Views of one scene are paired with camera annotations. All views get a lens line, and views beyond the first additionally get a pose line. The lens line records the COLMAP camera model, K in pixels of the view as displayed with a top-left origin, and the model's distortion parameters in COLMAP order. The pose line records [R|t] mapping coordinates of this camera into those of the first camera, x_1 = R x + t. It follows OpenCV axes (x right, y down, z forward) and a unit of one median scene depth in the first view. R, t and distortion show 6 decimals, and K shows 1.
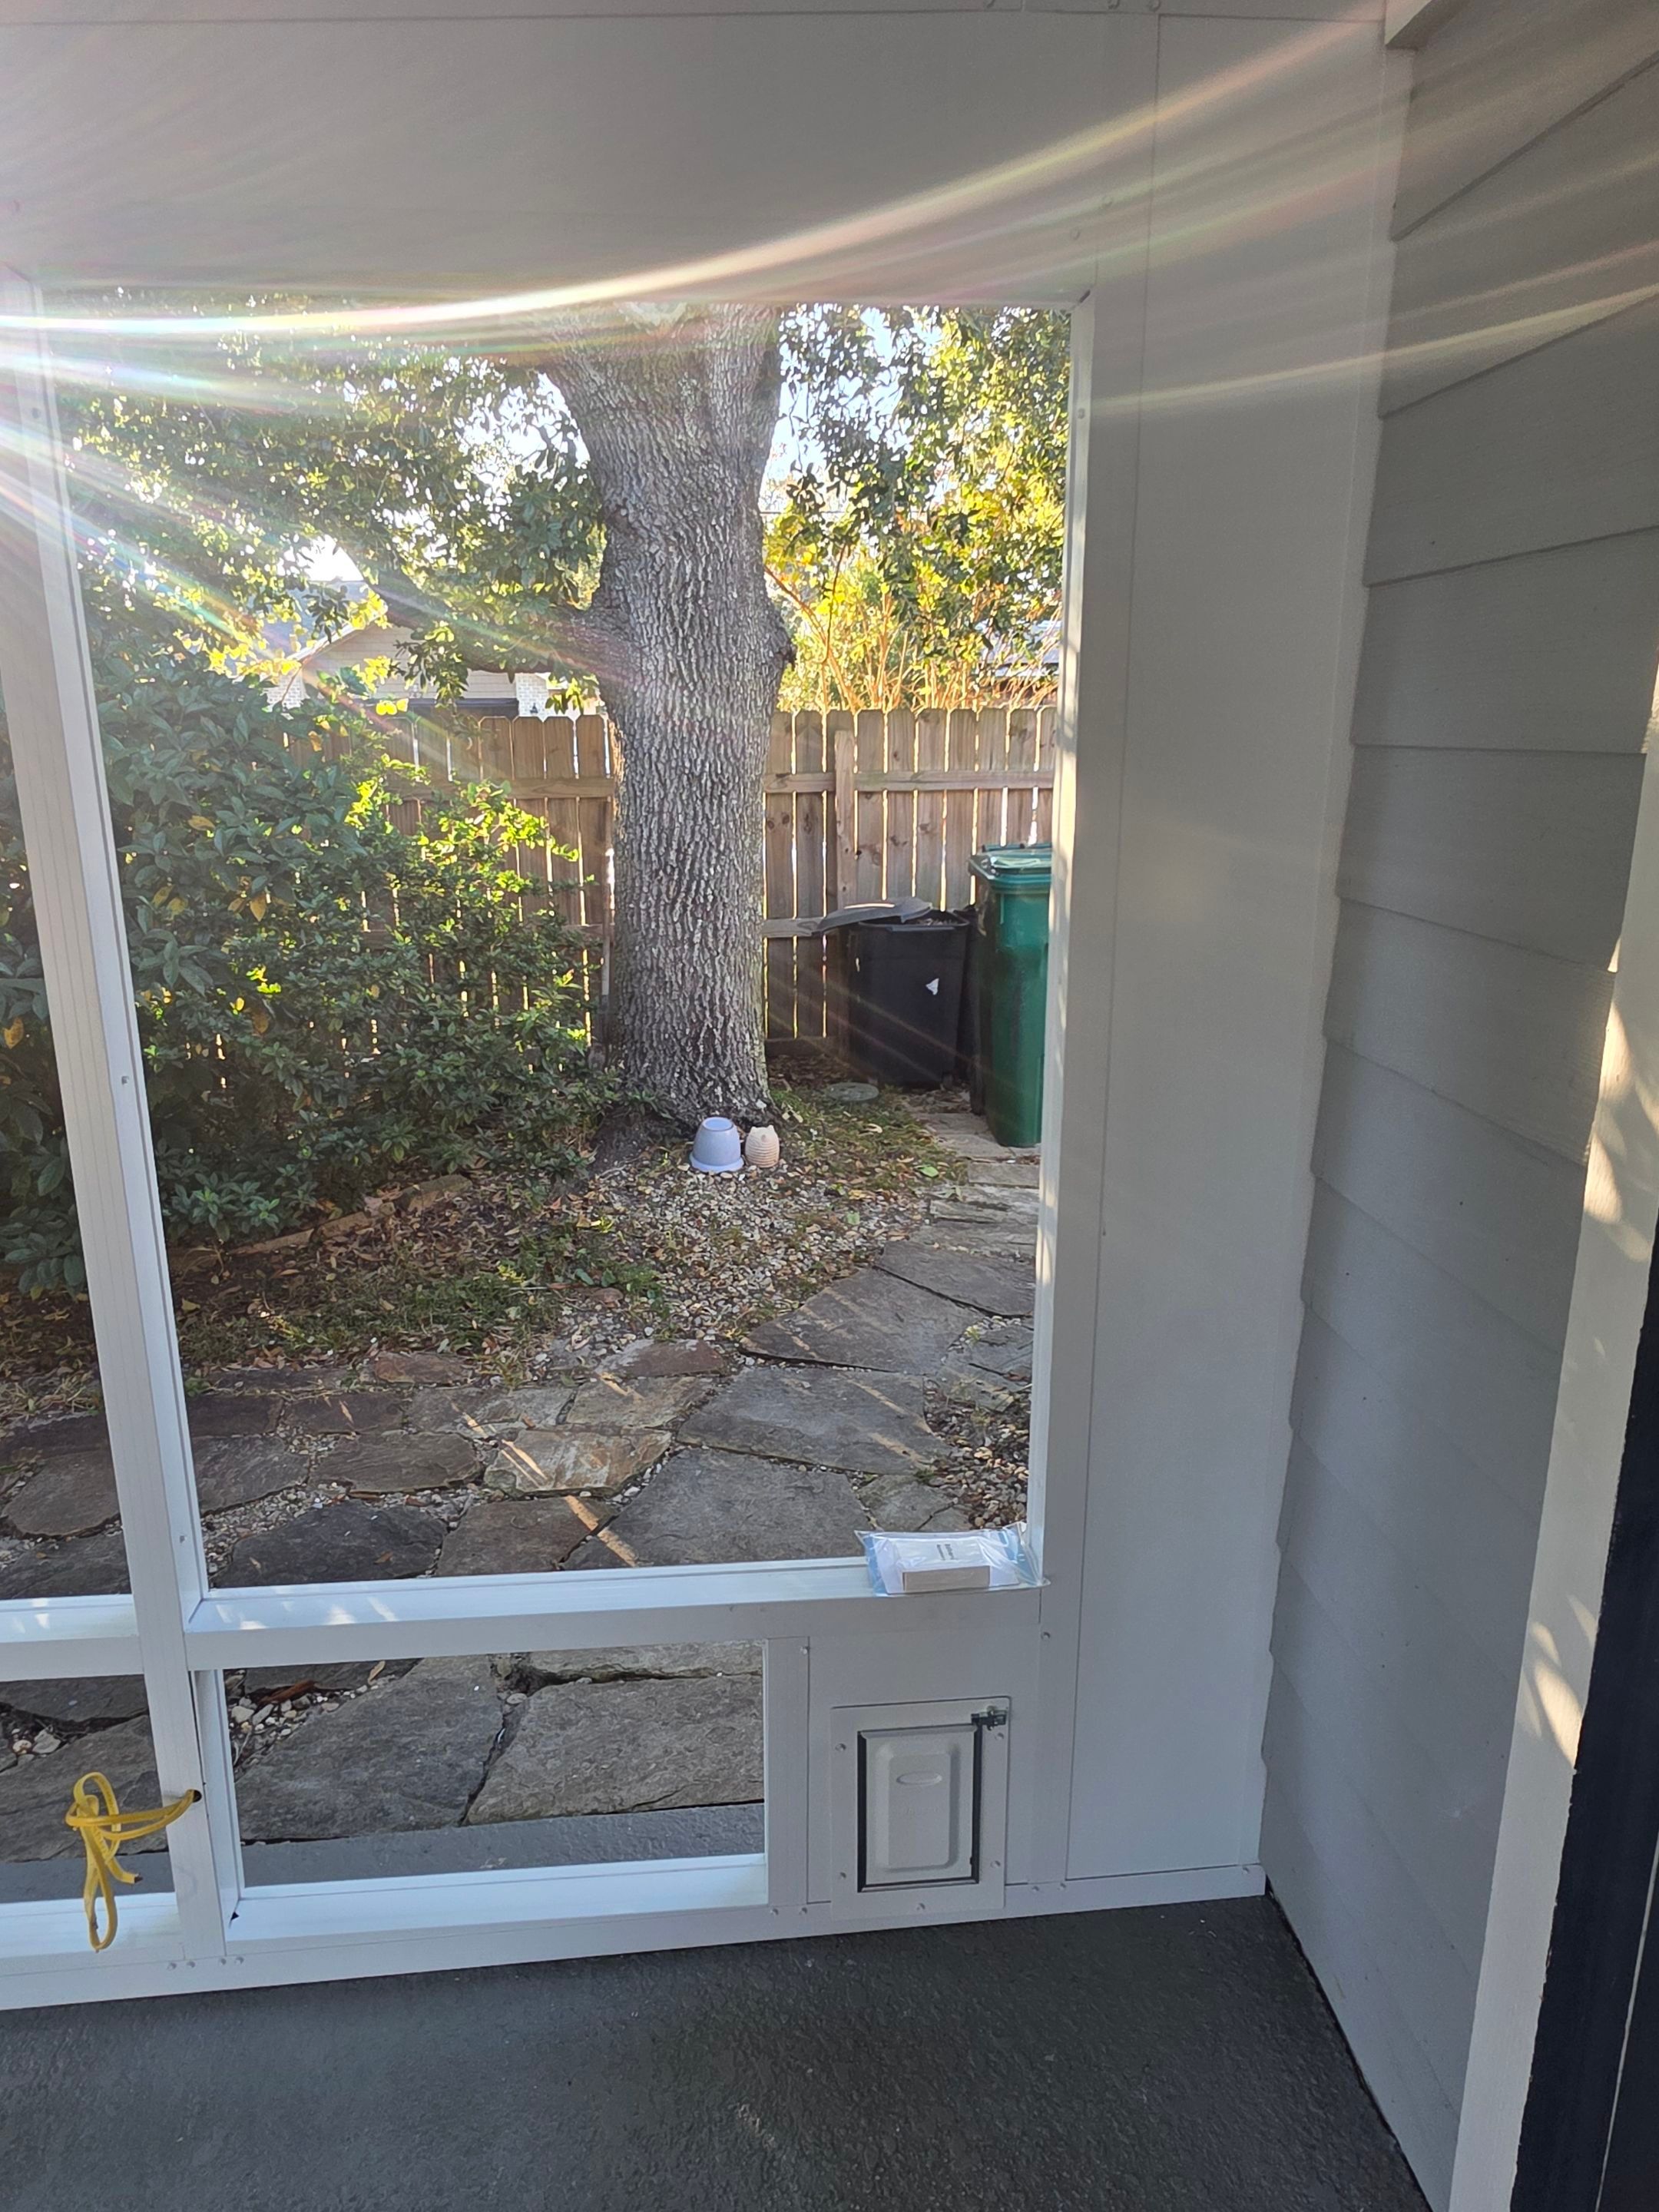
lens RADIAL K [[1412.4, 0, 829.5], [0, 1412.4, 1106.0], [0, 0, 1]] dist [0.004621, 0.003235]
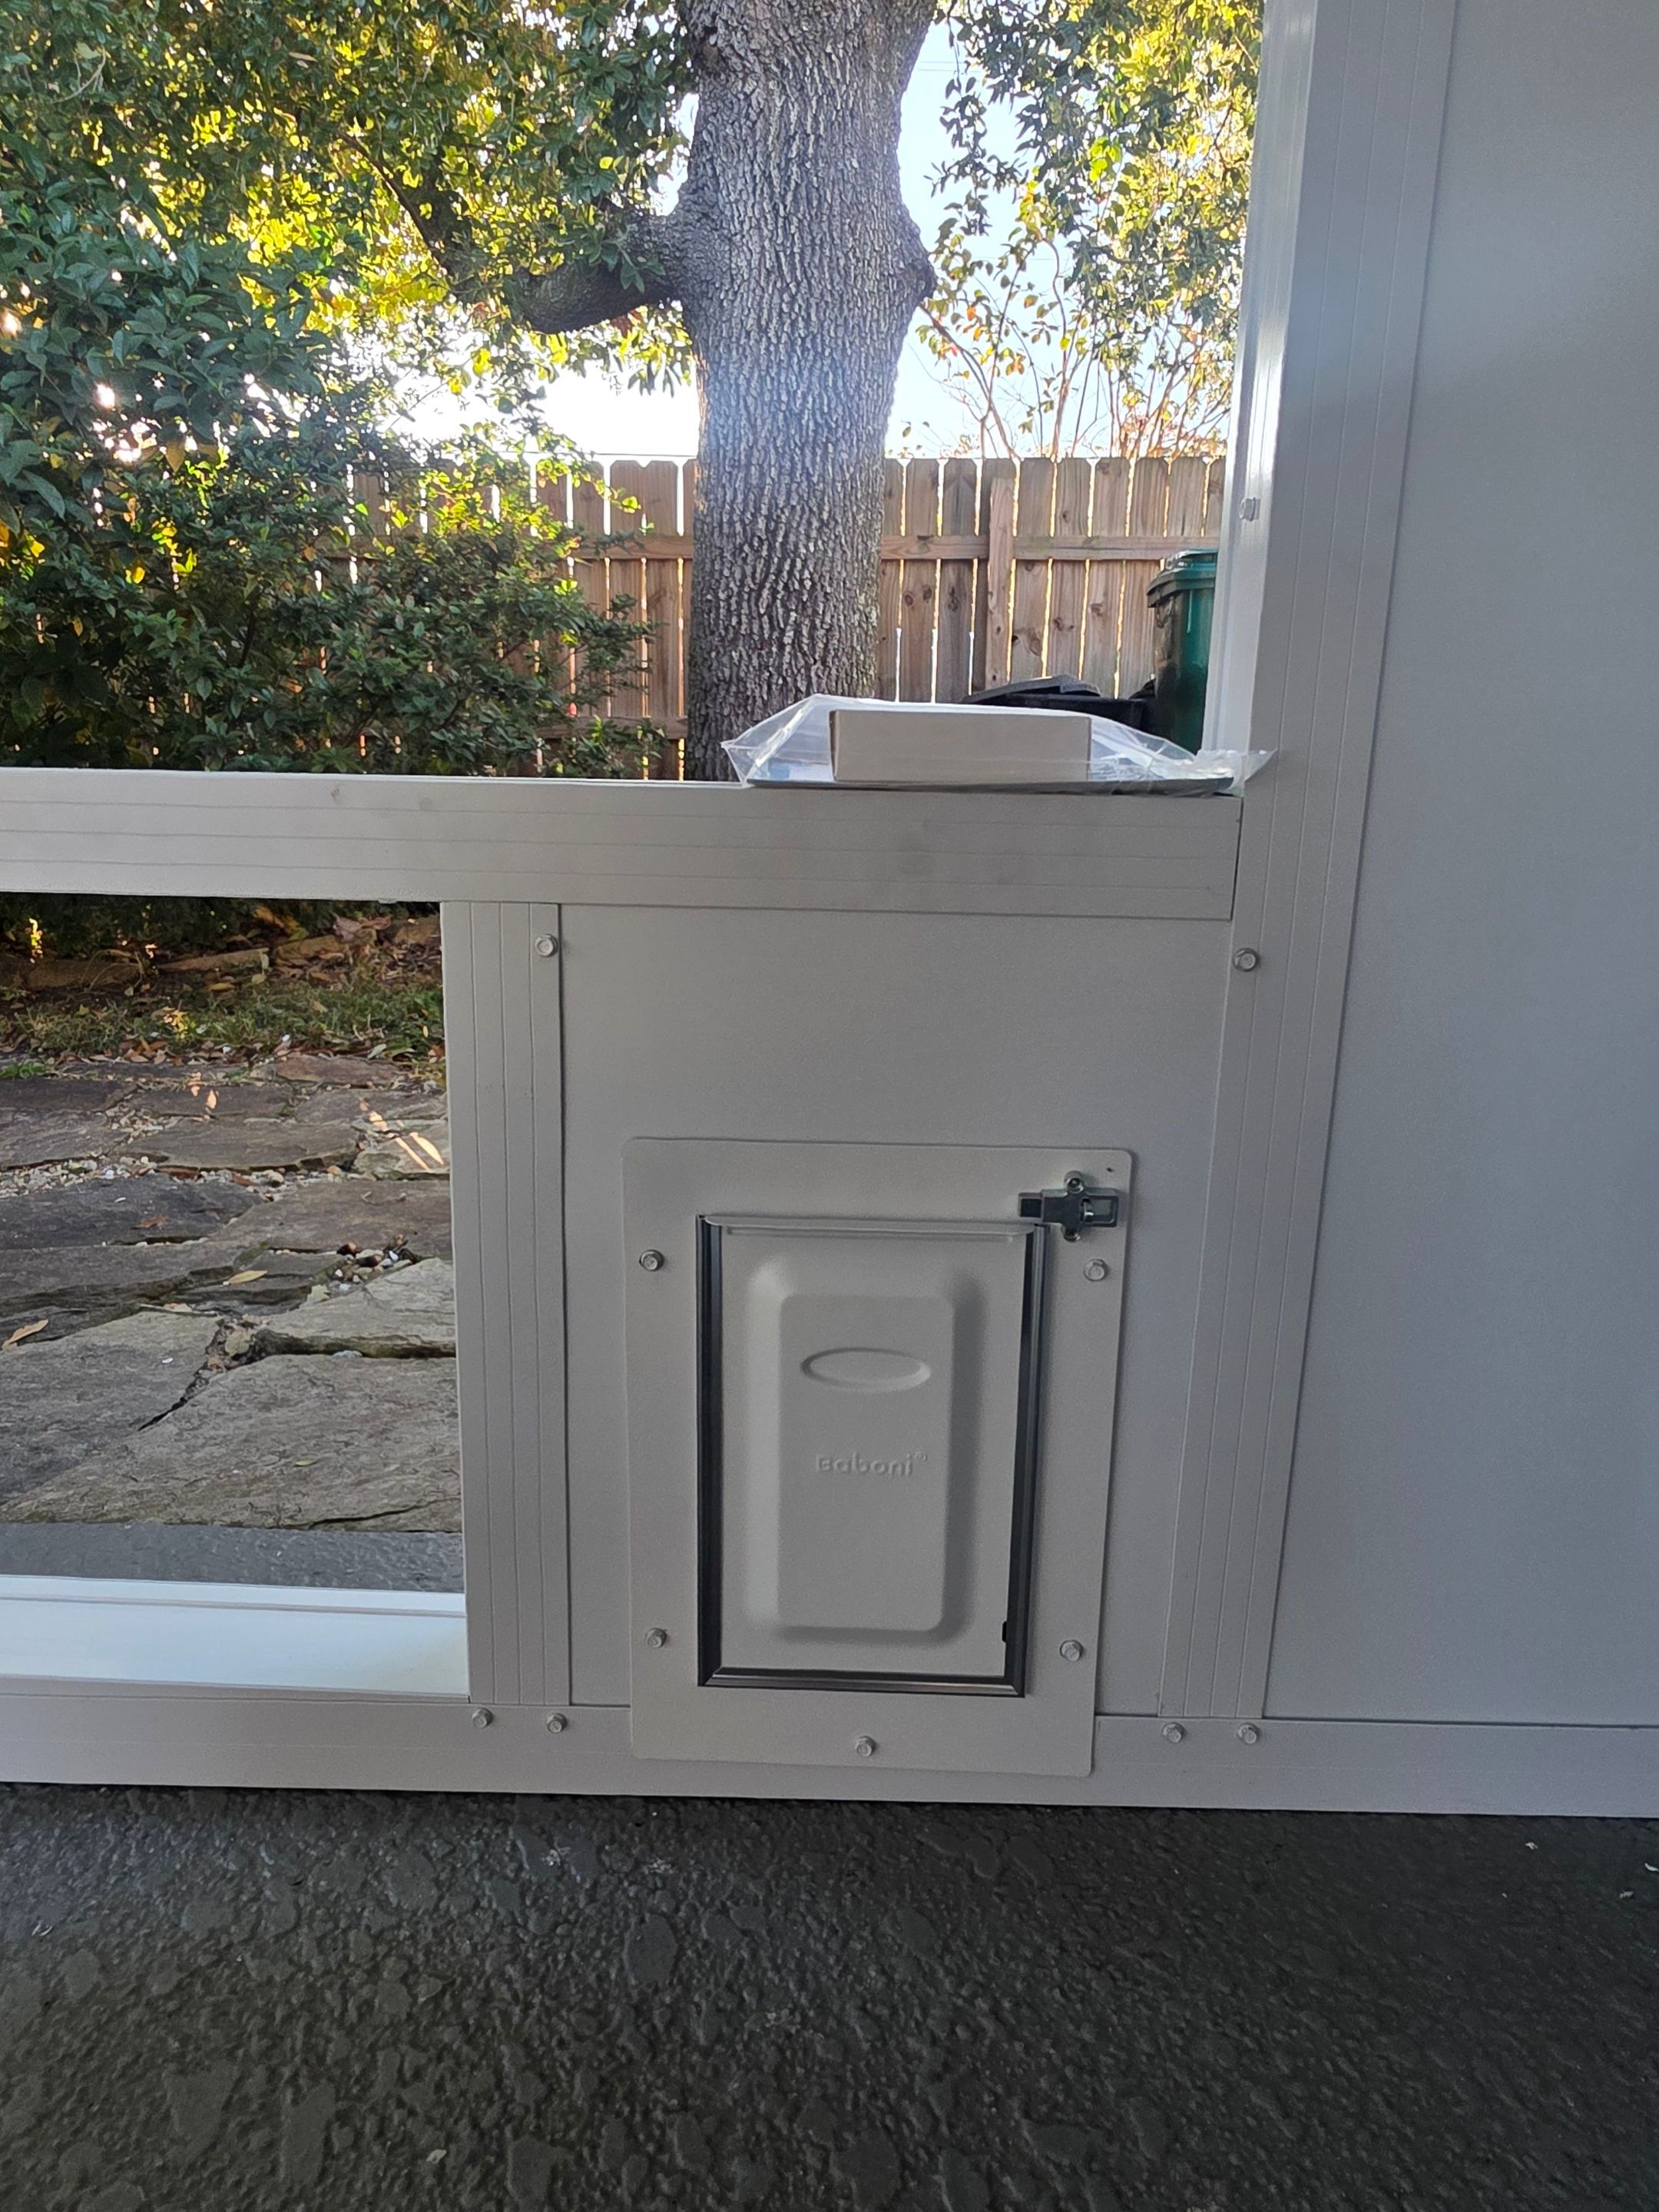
lens RADIAL K [[1416.0, 0, 836.2], [0, 1416.0, 1114.8], [0, 0, 1]] dist [0.008101, -0.002087]
pose [[0.992362, 0.051976, -0.111875, 0.036236], [-0.053270, 0.998543, -0.008602, 0.162232], [0.111265, 0.014496, 0.993685, 0.250889]]
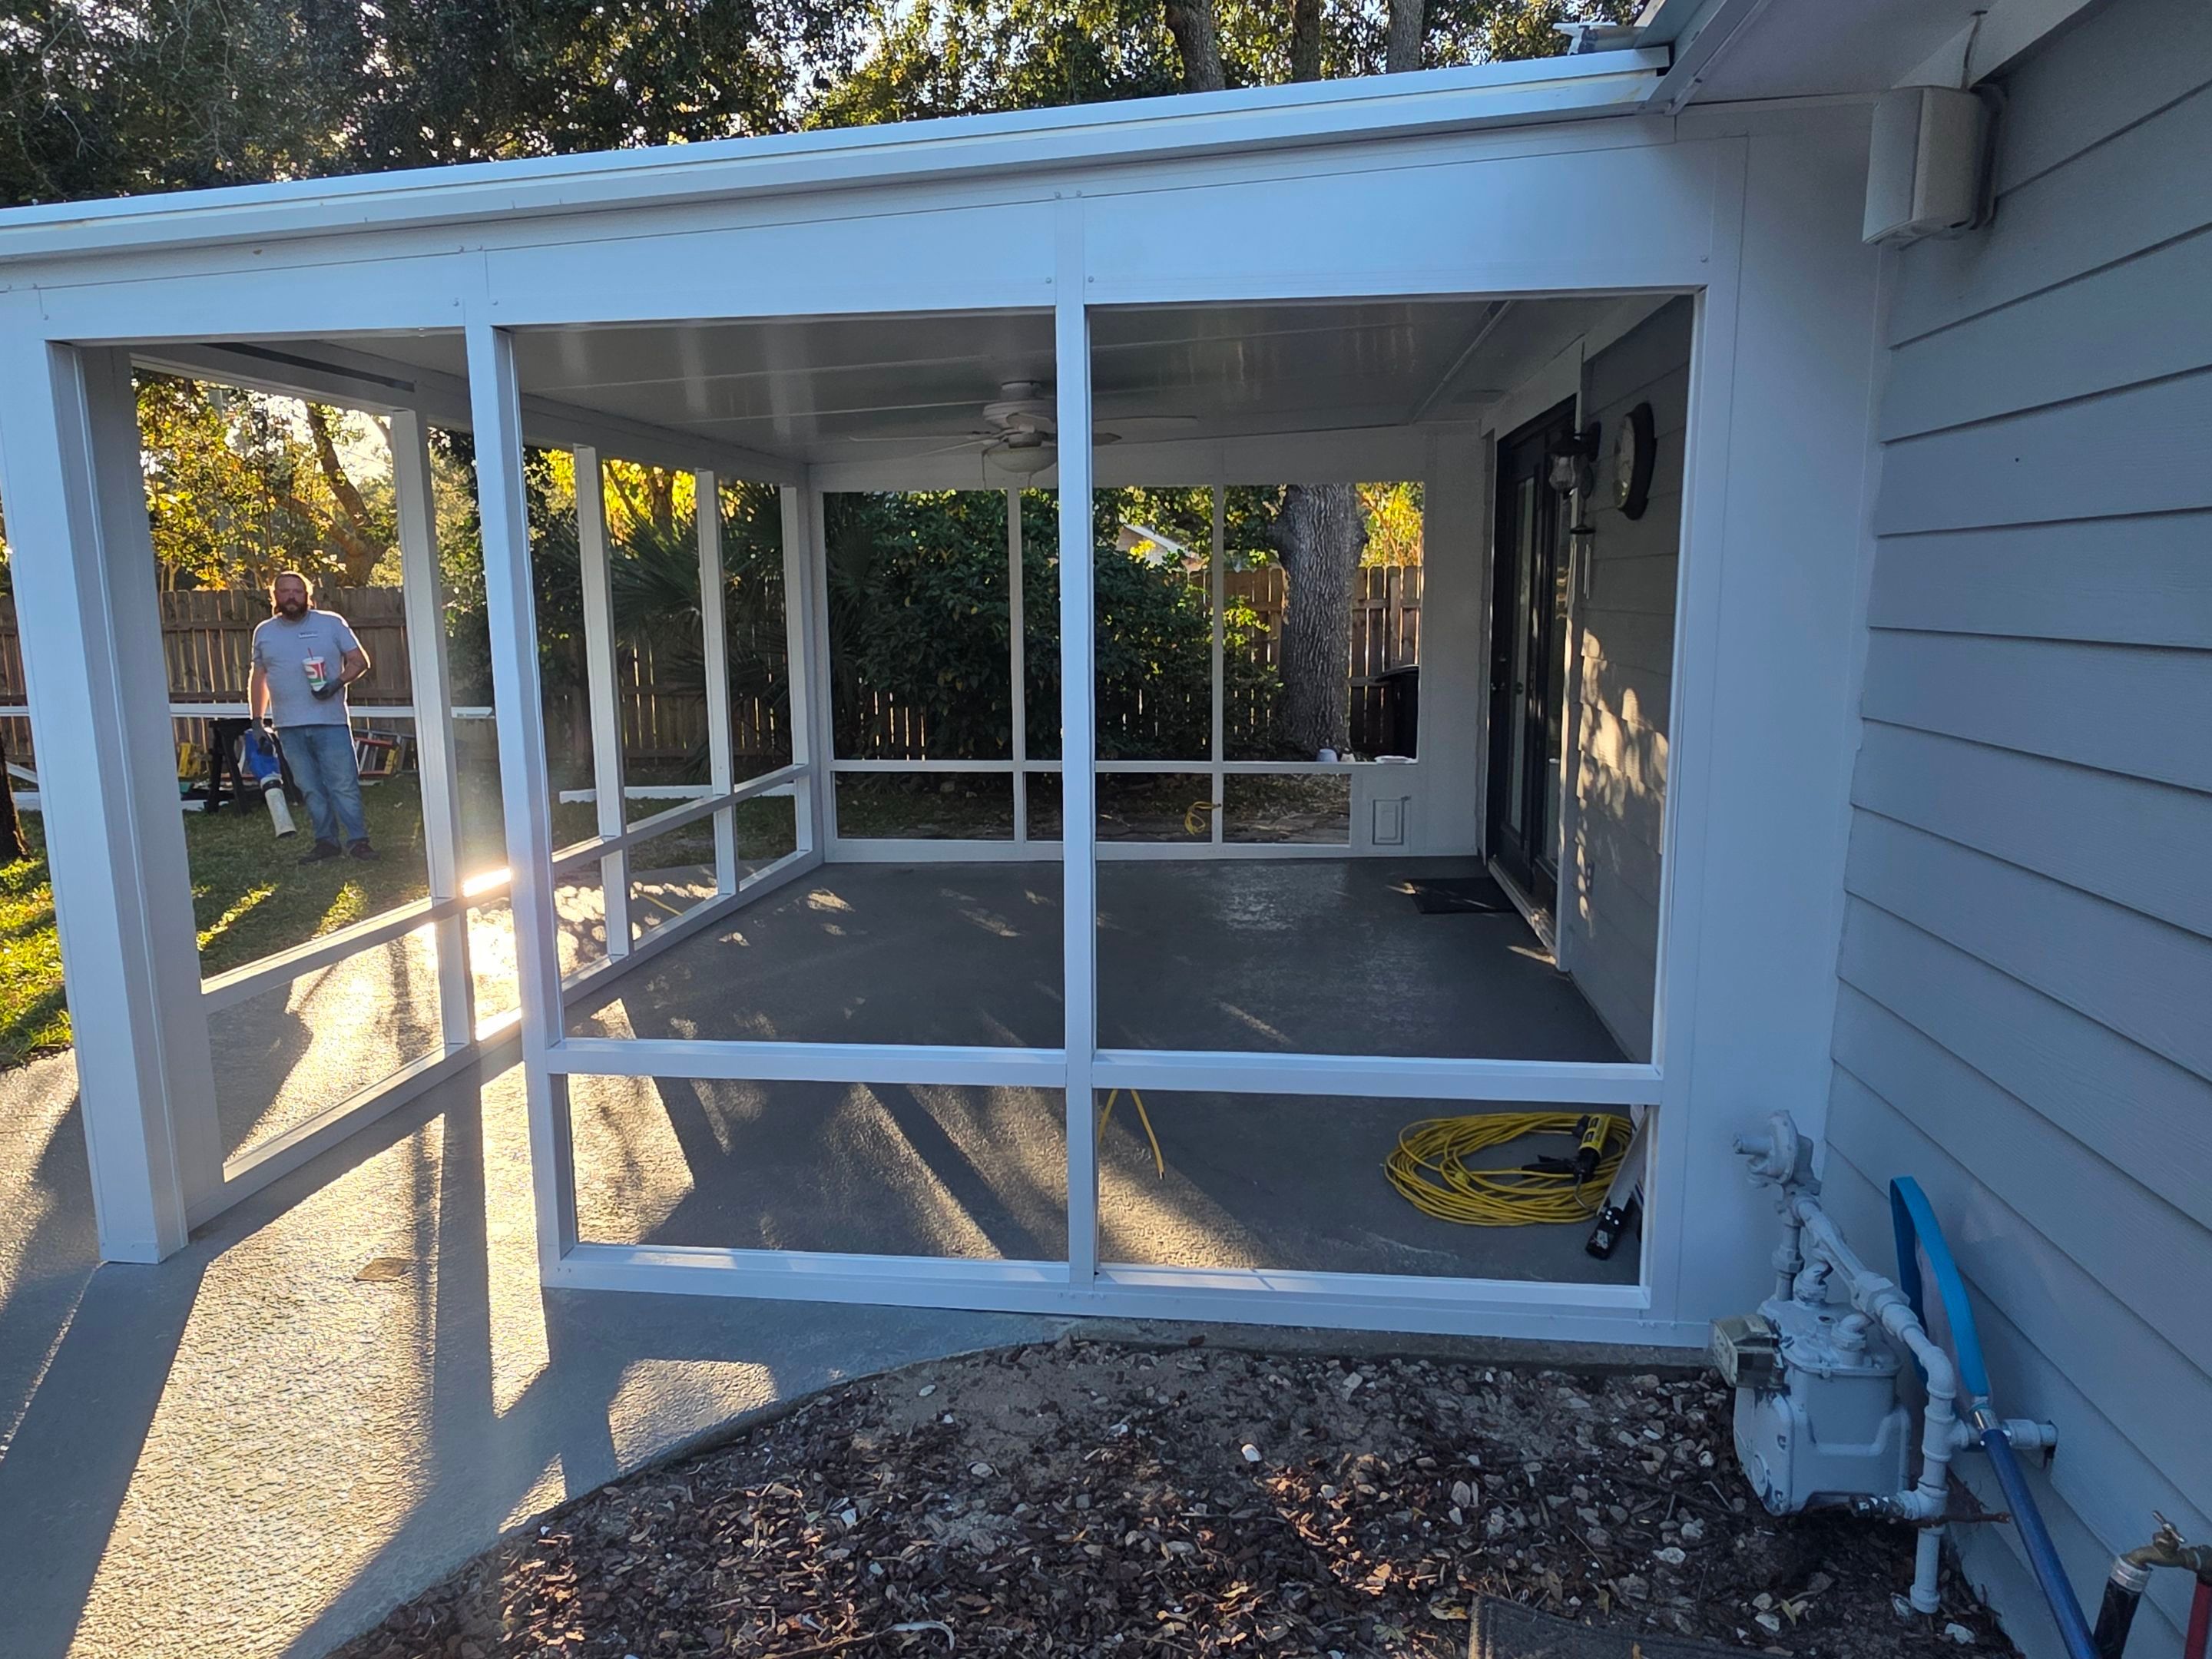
lens RADIAL K [[1419.9, 0, 1106.0], [0, 1419.9, 829.5], [0, 0, 1]] dist [-0.005352, -0.001871]
pose [[0.978187, 0.025265, -0.206185, 0.044609], [-0.044713, 0.994918, -0.090217, 0.368287], [0.202858, 0.097468, 0.974345, -1.268103]]
